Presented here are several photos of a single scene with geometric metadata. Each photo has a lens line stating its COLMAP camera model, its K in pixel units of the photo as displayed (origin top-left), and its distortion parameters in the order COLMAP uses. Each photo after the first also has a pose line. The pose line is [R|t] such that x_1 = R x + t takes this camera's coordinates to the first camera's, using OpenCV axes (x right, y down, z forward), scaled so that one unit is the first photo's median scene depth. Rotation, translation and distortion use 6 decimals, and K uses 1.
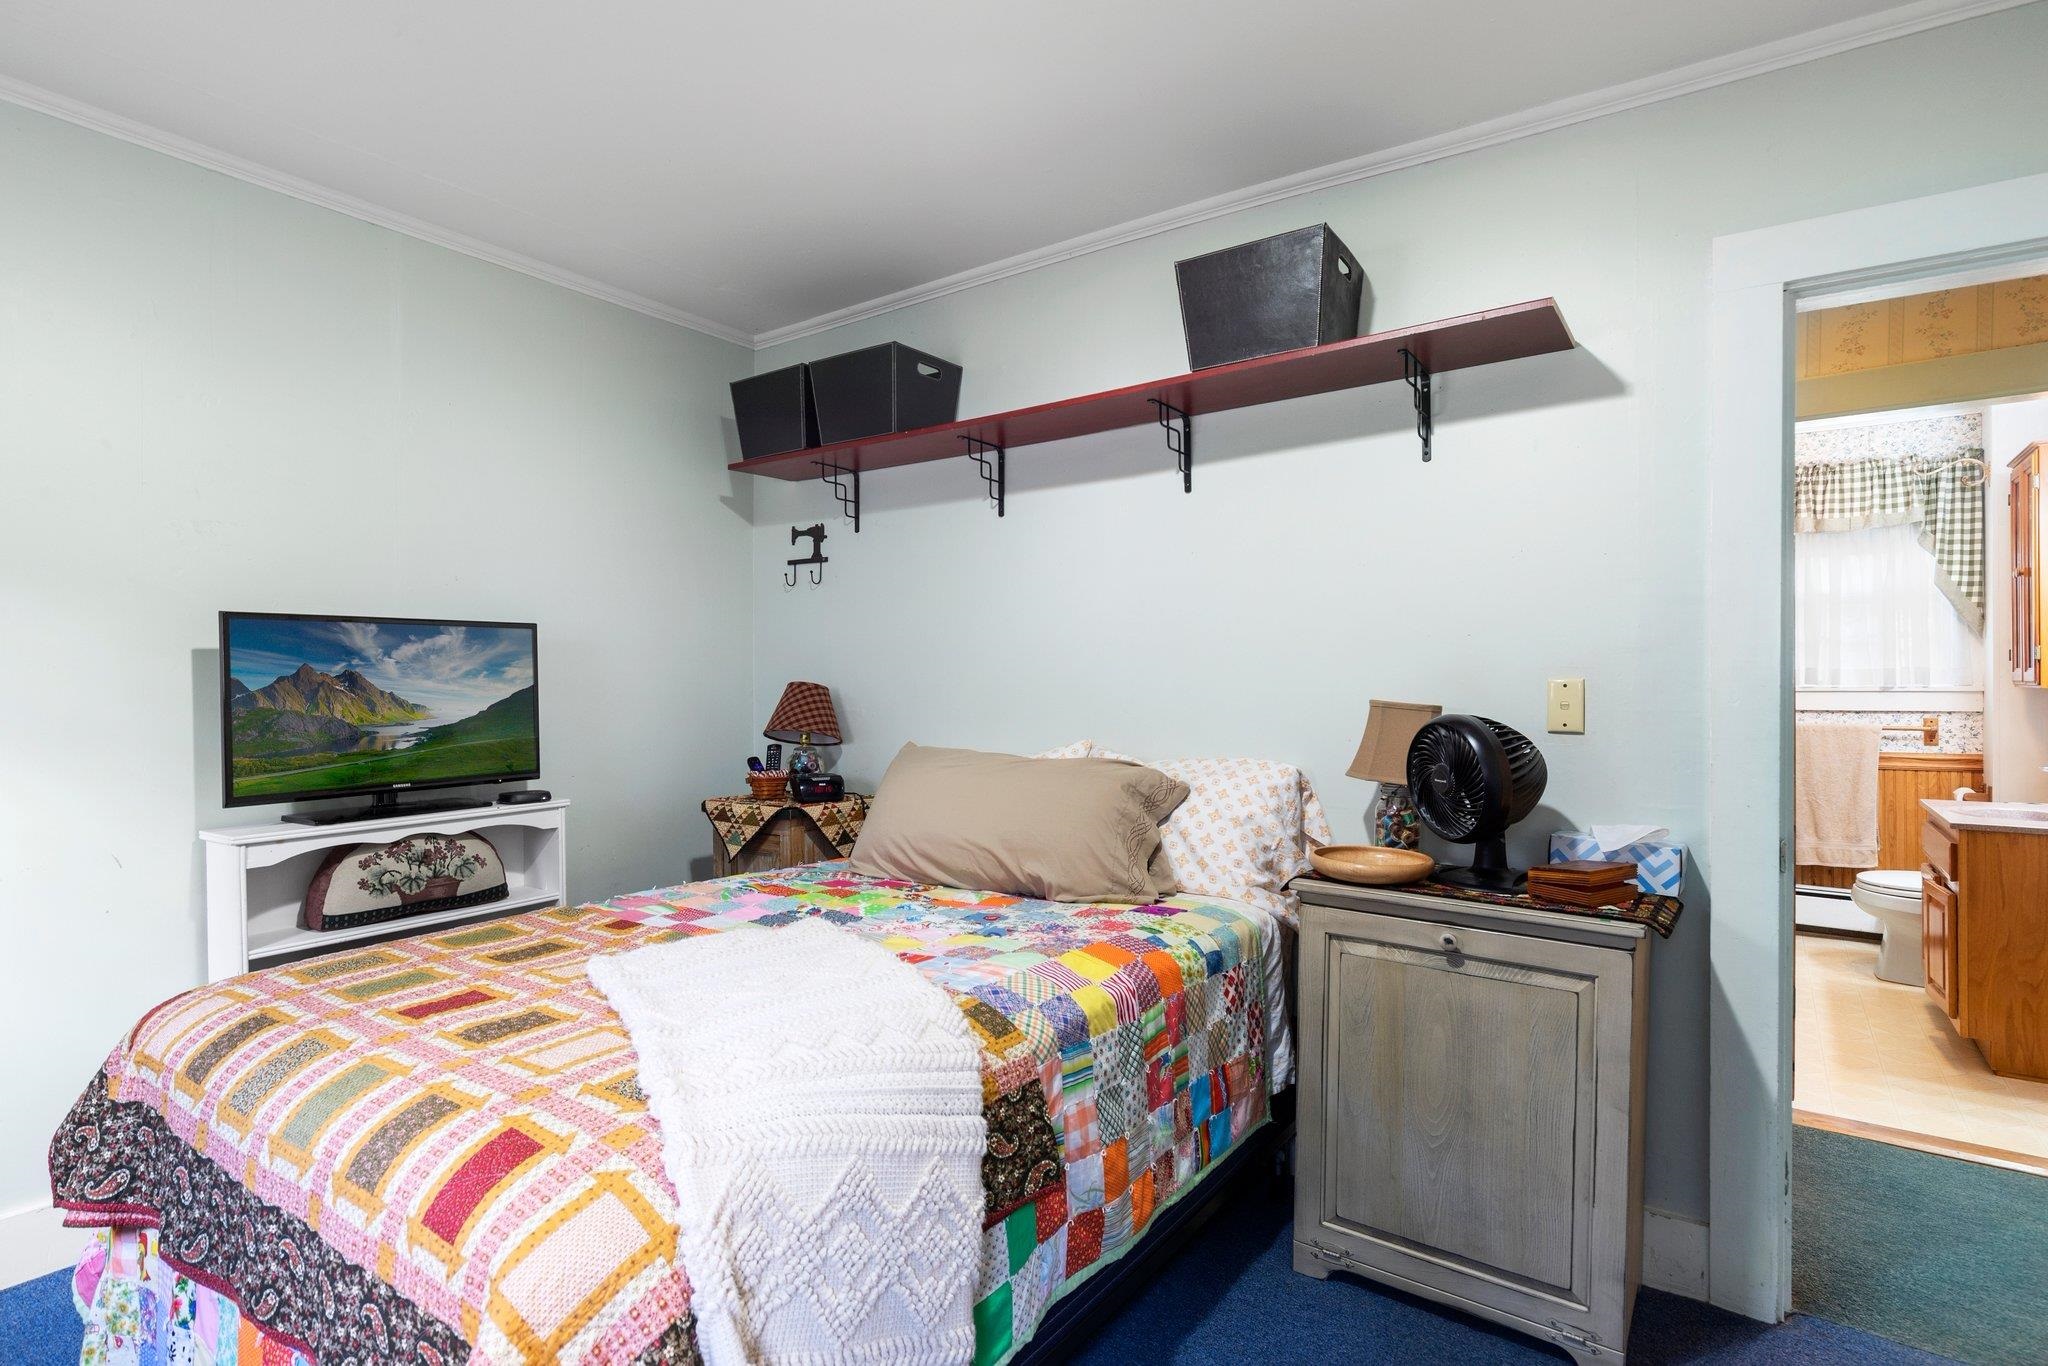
lens RADIAL K [[1028.6, 0, 1026.2], [0, 1028.6, 683.0], [0, 0, 1]] dist [-0.004801, -0.000031]
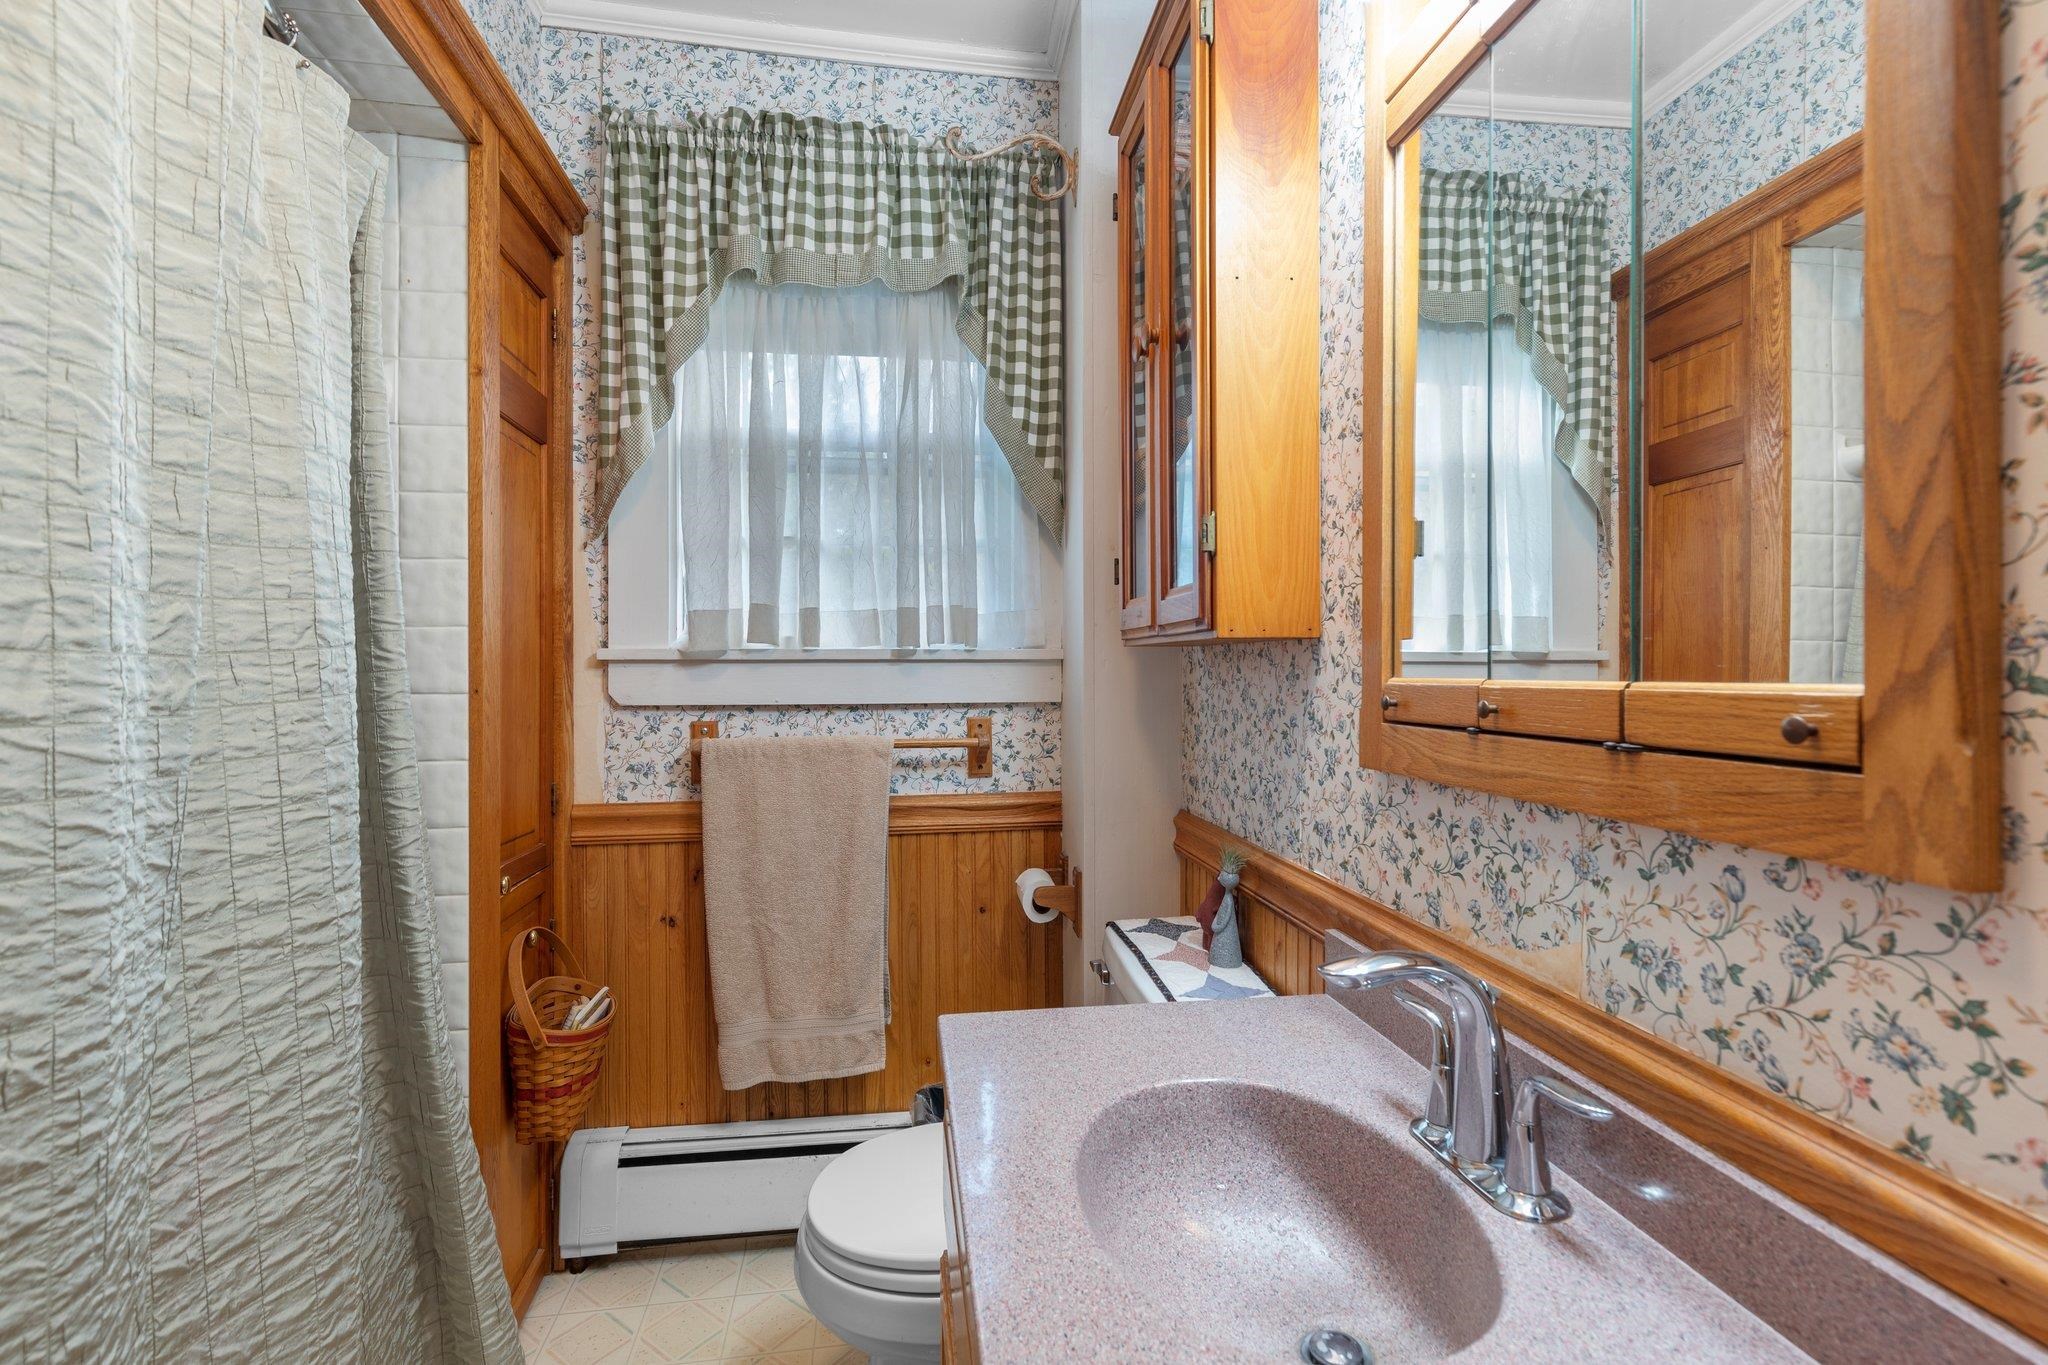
lens RADIAL K [[937.4, 0, 1025.0], [0, 937.4, 679.4], [0, 0, 1]] dist [0.000077, 0.000017]
pose [[0.724651, -0.004008, 0.689105, 0.603428], [0.001125, 0.999989, 0.004634, 0.014693], [-0.689115, -0.002583, 0.724647, 0.675817]]
